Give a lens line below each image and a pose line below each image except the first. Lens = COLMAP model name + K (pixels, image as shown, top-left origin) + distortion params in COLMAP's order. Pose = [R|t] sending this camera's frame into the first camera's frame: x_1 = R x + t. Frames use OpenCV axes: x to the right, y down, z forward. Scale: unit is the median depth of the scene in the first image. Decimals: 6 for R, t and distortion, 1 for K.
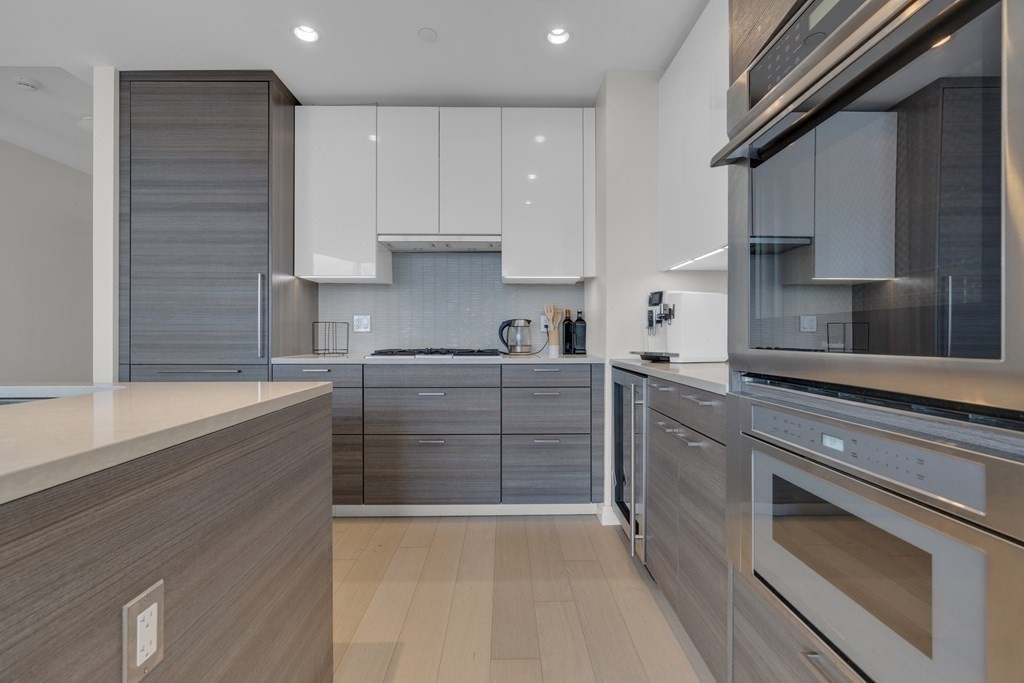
lens RADIAL K [[461.5, 0, 509.7], [0, 461.5, 336.6], [0, 0, 1]] dist [-0.000936, -0.001552]
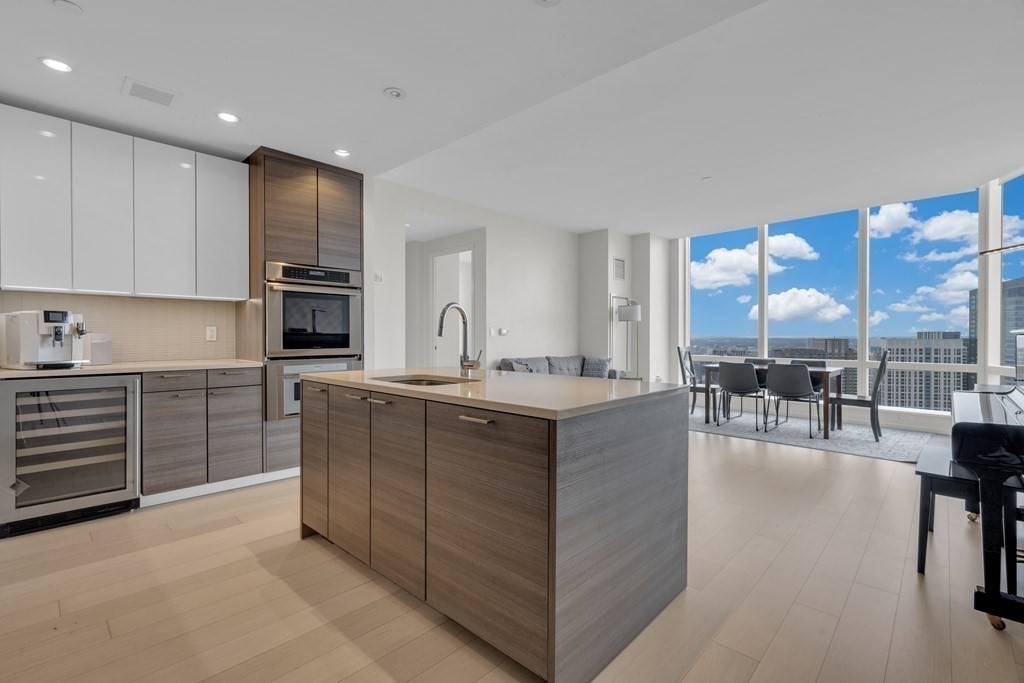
lens RADIAL K [[461.5, 0, 508.6], [0, 461.5, 338.8], [0, 0, 1]] dist [-0.000936, -0.001552]
pose [[-0.712411, -0.009017, 0.701704, -1.206465], [-0.005701, 0.999959, 0.007061, -0.033982], [-0.701739, 0.001030, -0.712434, 0.905236]]
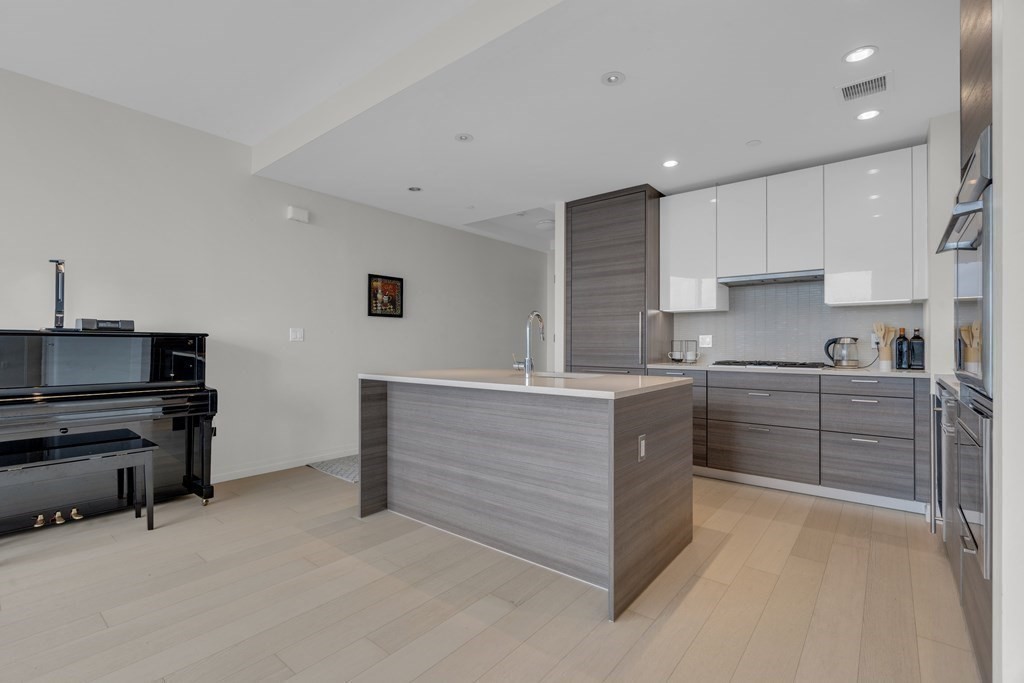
lens RADIAL K [[461.5, 0, 512.8], [0, 461.5, 342.0], [0, 0, 1]] dist [-0.000936, -0.001552]
pose [[0.766610, -0.001120, -0.642112, 0.148207], [-0.001984, 0.999990, -0.004112, -0.023467], [0.642110, 0.004427, 0.766600, -0.509973]]
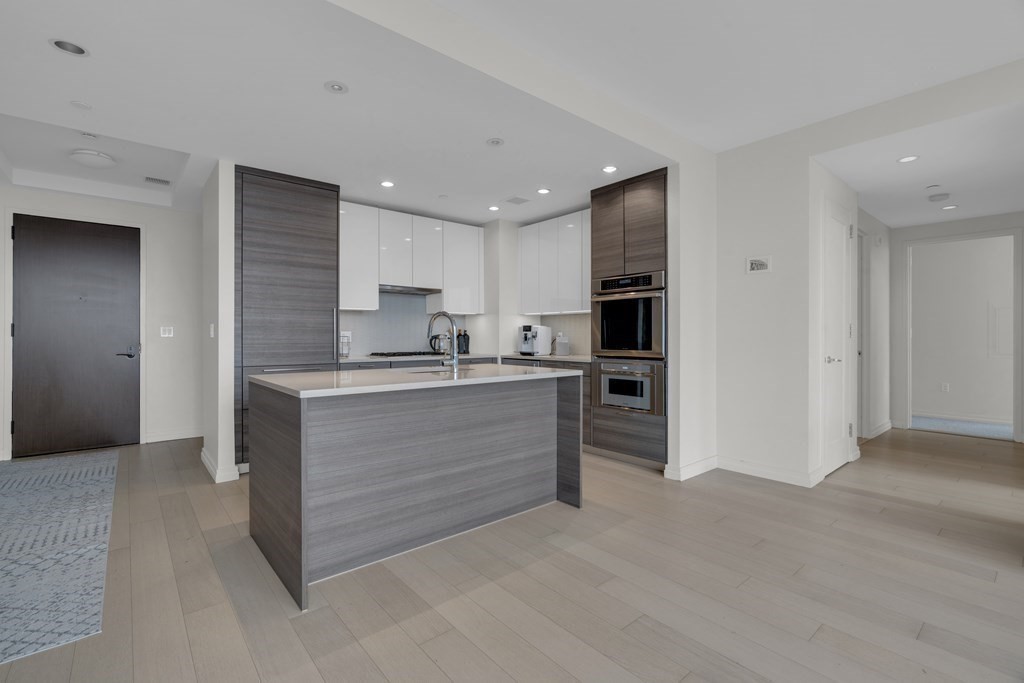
lens RADIAL K [[461.5, 0, 507.9], [0, 461.5, 339.0], [0, 0, 1]] dist [-0.000936, -0.001552]
pose [[0.777492, -0.002865, 0.628887, -1.077451], [-0.000514, 0.999986, 0.005192, -0.035812], [-0.628893, -0.004360, 0.777480, -0.661565]]
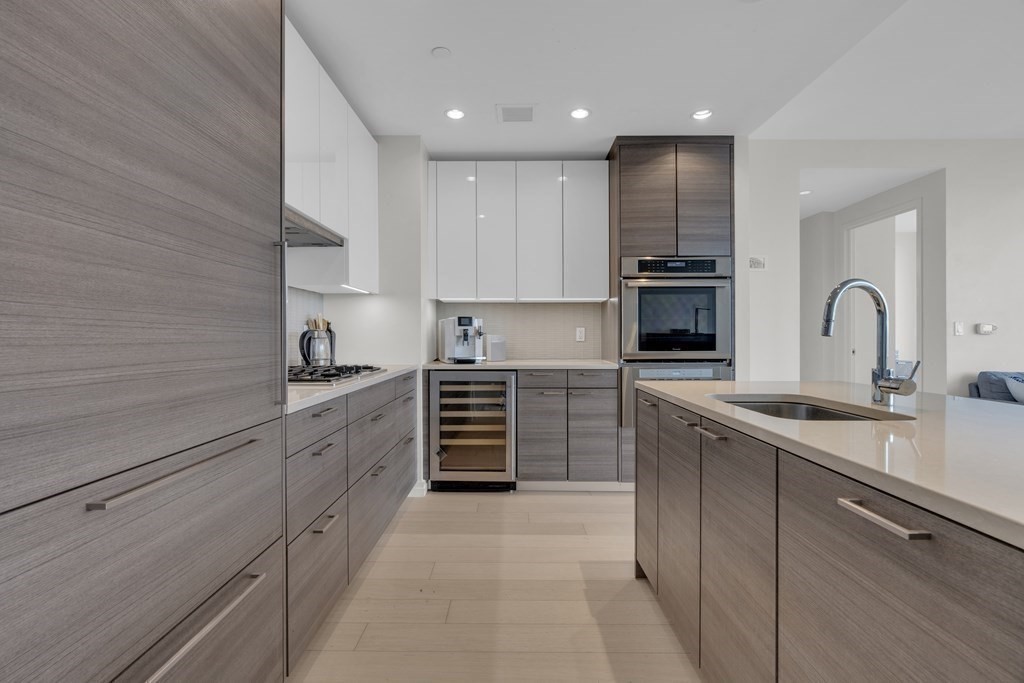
lens RADIAL K [[461.5, 0, 511.5], [0, 461.5, 338.7], [0, 0, 1]] dist [-0.000936, -0.001552]
pose [[0.020630, -0.007526, 0.999759, -1.034462], [-0.000415, 0.999972, 0.007536, -0.032207], [-0.999787, -0.000570, 0.020626, 0.722364]]
